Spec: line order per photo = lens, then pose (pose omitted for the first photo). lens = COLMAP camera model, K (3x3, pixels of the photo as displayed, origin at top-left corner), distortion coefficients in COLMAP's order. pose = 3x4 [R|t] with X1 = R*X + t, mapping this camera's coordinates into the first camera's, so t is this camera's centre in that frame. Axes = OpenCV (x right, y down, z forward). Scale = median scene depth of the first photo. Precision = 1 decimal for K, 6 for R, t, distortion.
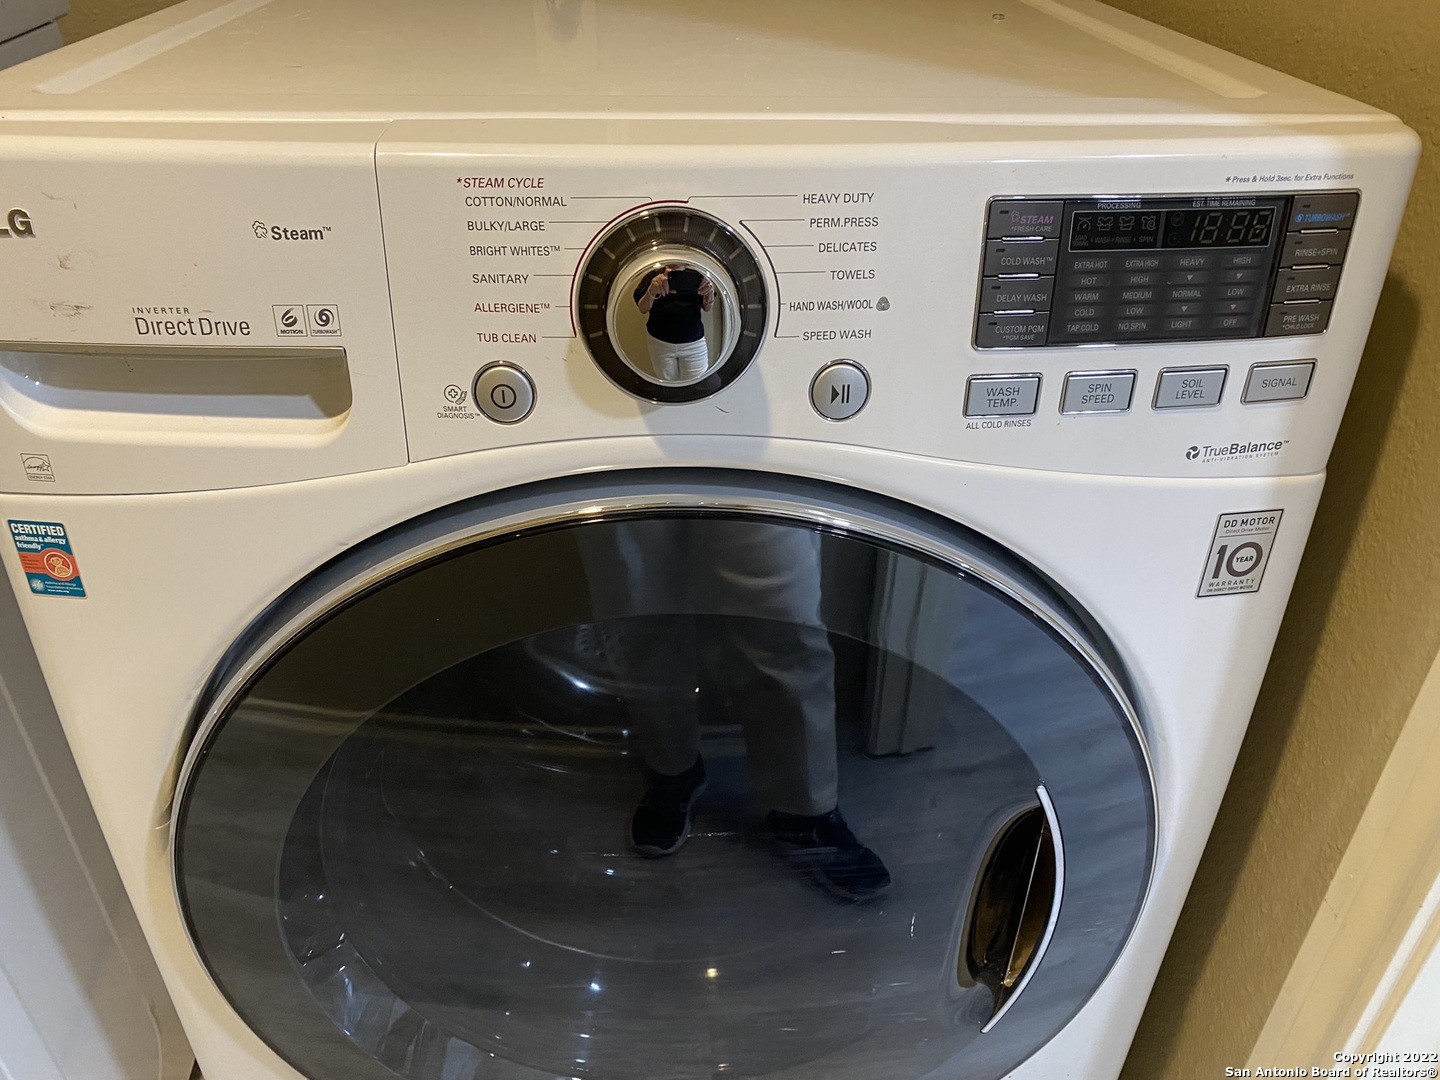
lens RADIAL K [[1099.9, 0, 712.4], [0, 1099.9, 545.1], [0, 0, 1]] dist [0.040049, -0.049658]
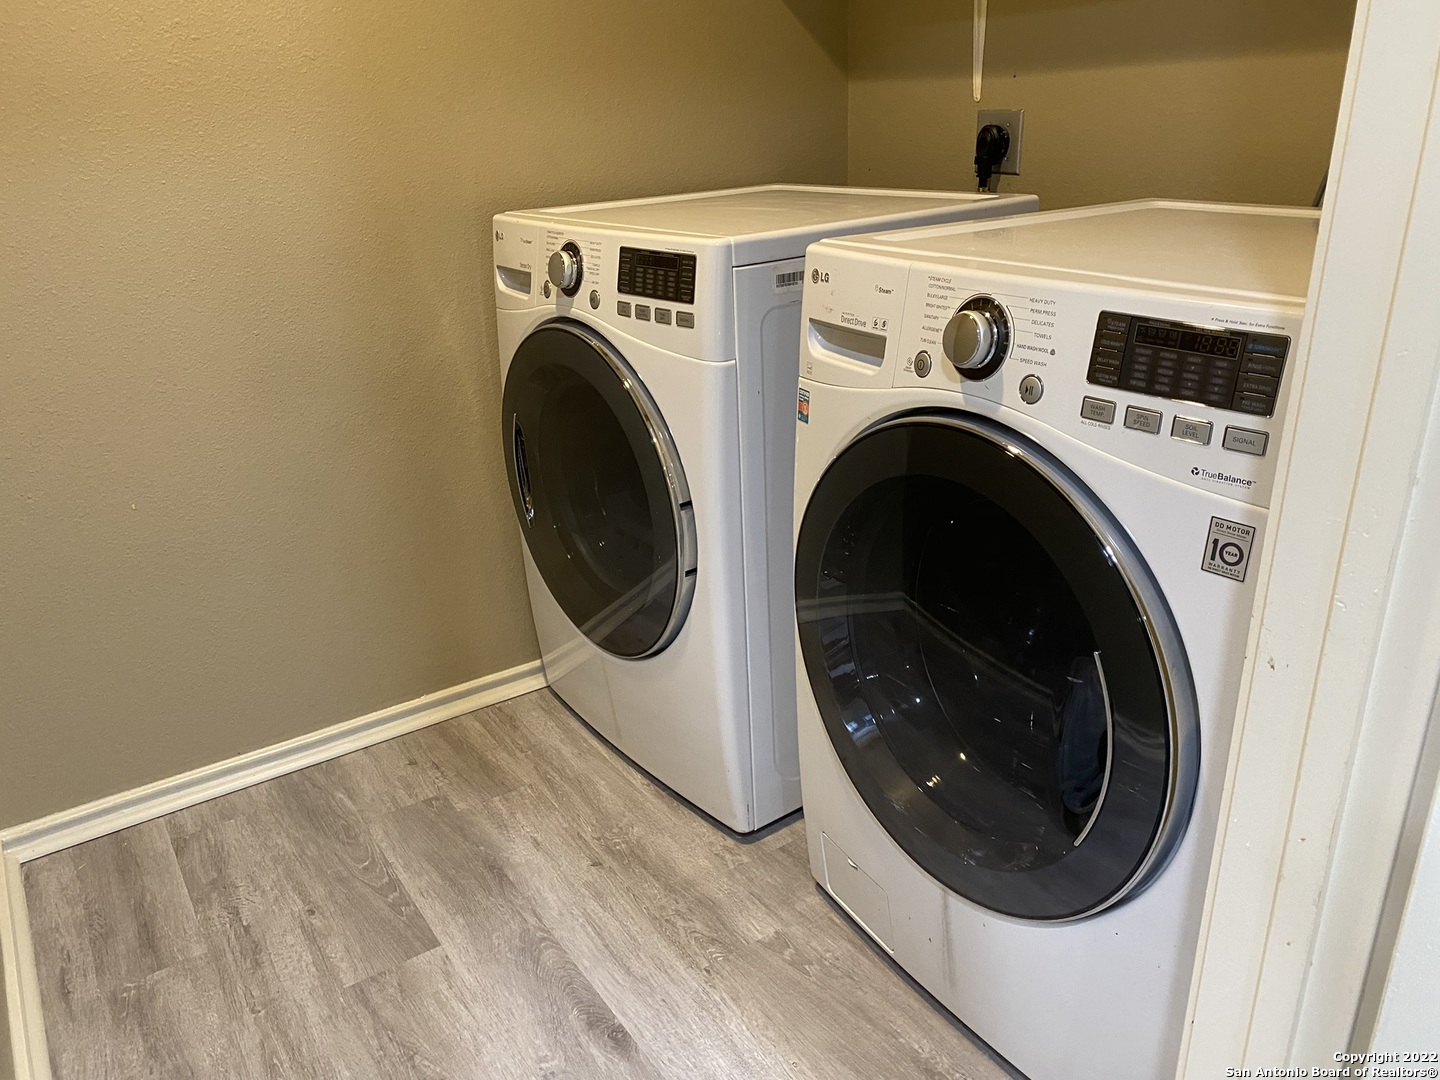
lens RADIAL K [[1099.9, 0, 712.4], [0, 1099.9, 545.1], [0, 0, 1]] dist [0.040049, -0.049658]
pose [[0.502036, 0.293670, -0.813460, 1.653892], [-0.436947, 0.897837, 0.054465, 0.286954], [0.746349, 0.328096, 0.579065, -0.610566]]
